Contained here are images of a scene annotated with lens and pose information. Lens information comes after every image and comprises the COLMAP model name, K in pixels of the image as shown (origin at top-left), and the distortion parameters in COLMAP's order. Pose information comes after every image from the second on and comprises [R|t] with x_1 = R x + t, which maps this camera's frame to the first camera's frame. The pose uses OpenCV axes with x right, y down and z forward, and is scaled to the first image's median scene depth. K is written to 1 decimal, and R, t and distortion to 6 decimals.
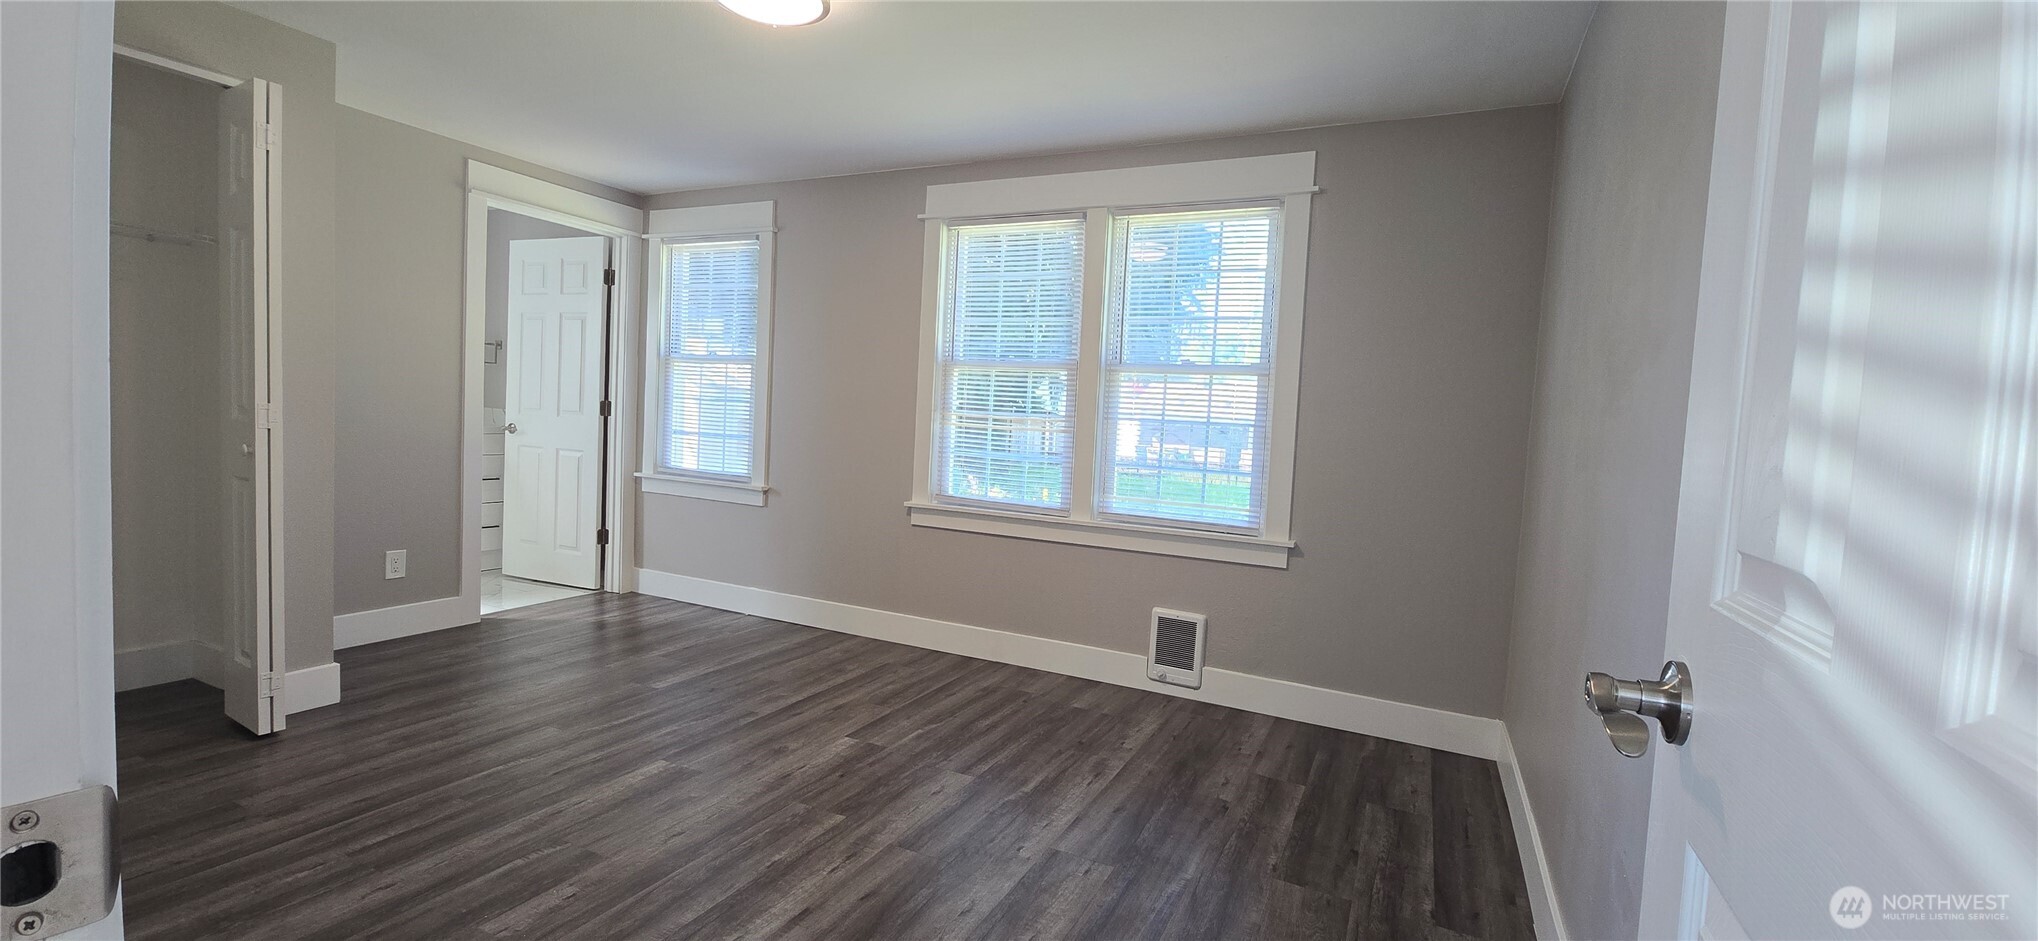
lens RADIAL K [[829.1, 0, 1023.5], [0, 829.1, 468.0], [0, 0, 1]] dist [0.013040, -0.011025]
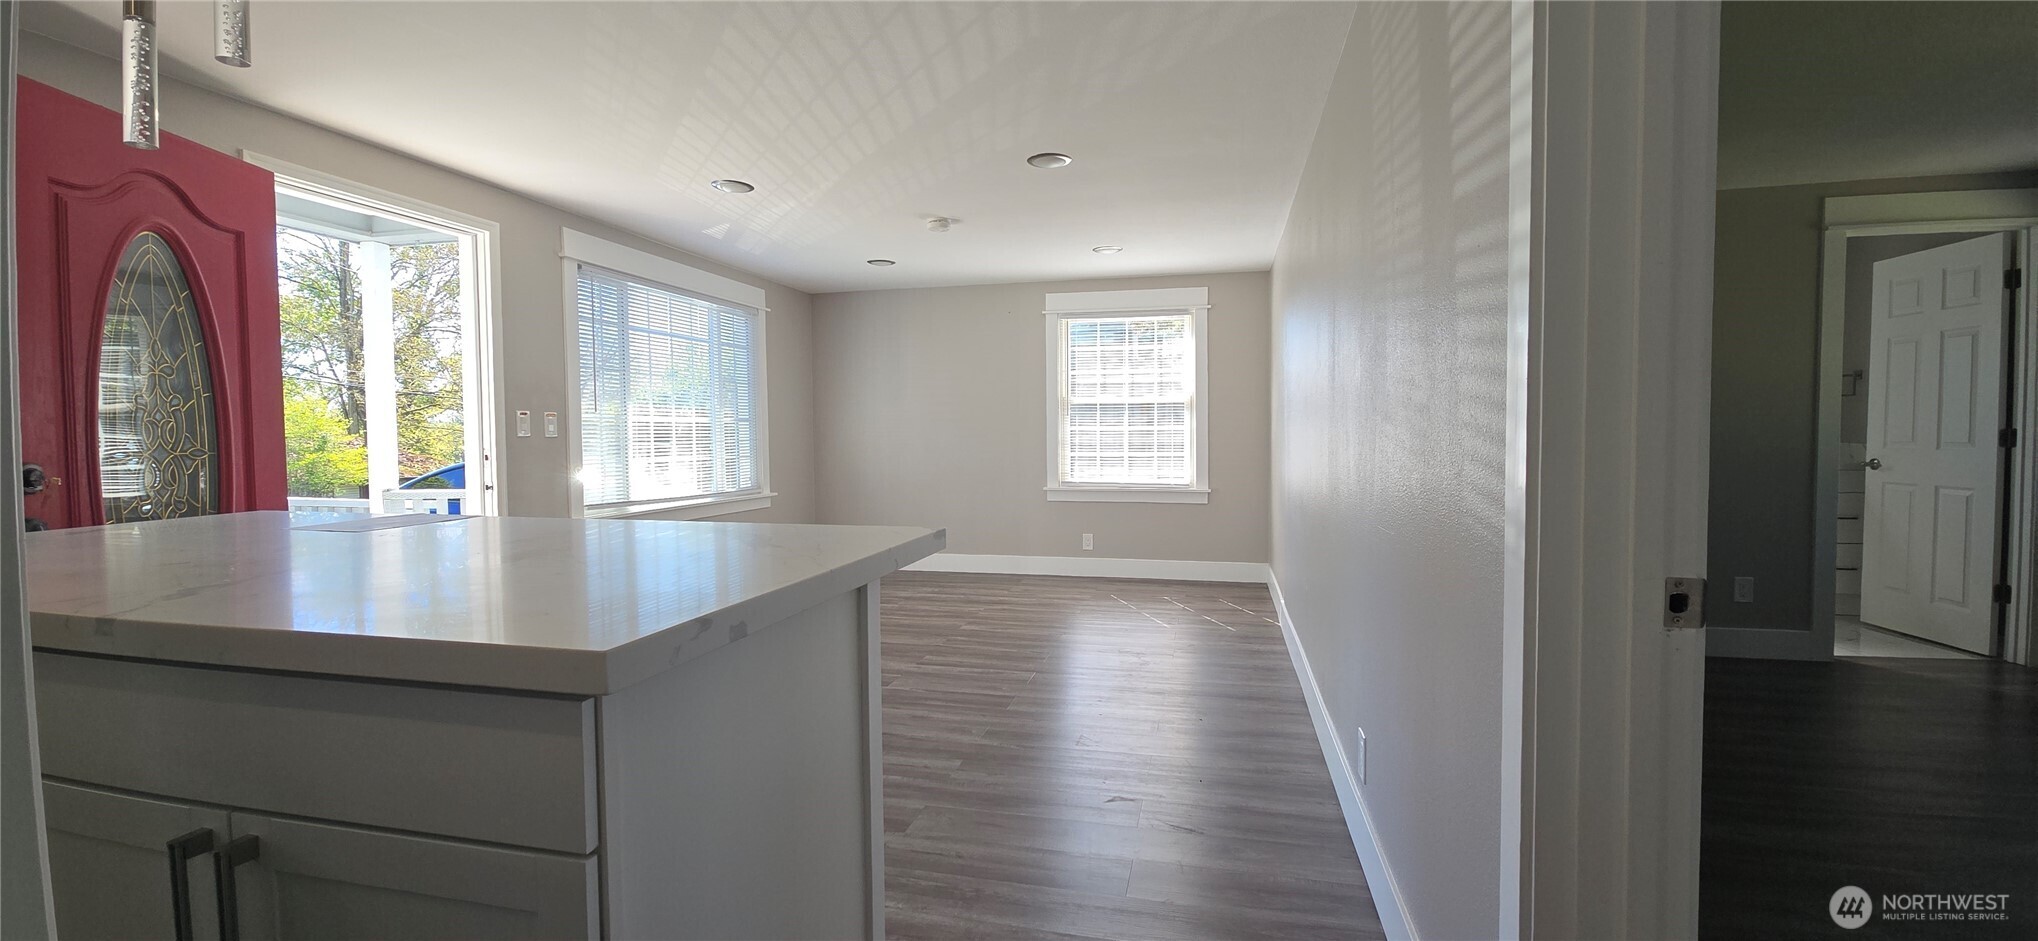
lens RADIAL K [[829.1, 0, 1023.5], [0, 829.1, 468.0], [0, 0, 1]] dist [0.013040, -0.011025]
pose [[0.219279, -0.013389, -0.975570, 0.086333], [-0.031904, 0.999273, -0.020886, 0.006733], [0.975141, 0.035704, 0.218692, -0.136726]]
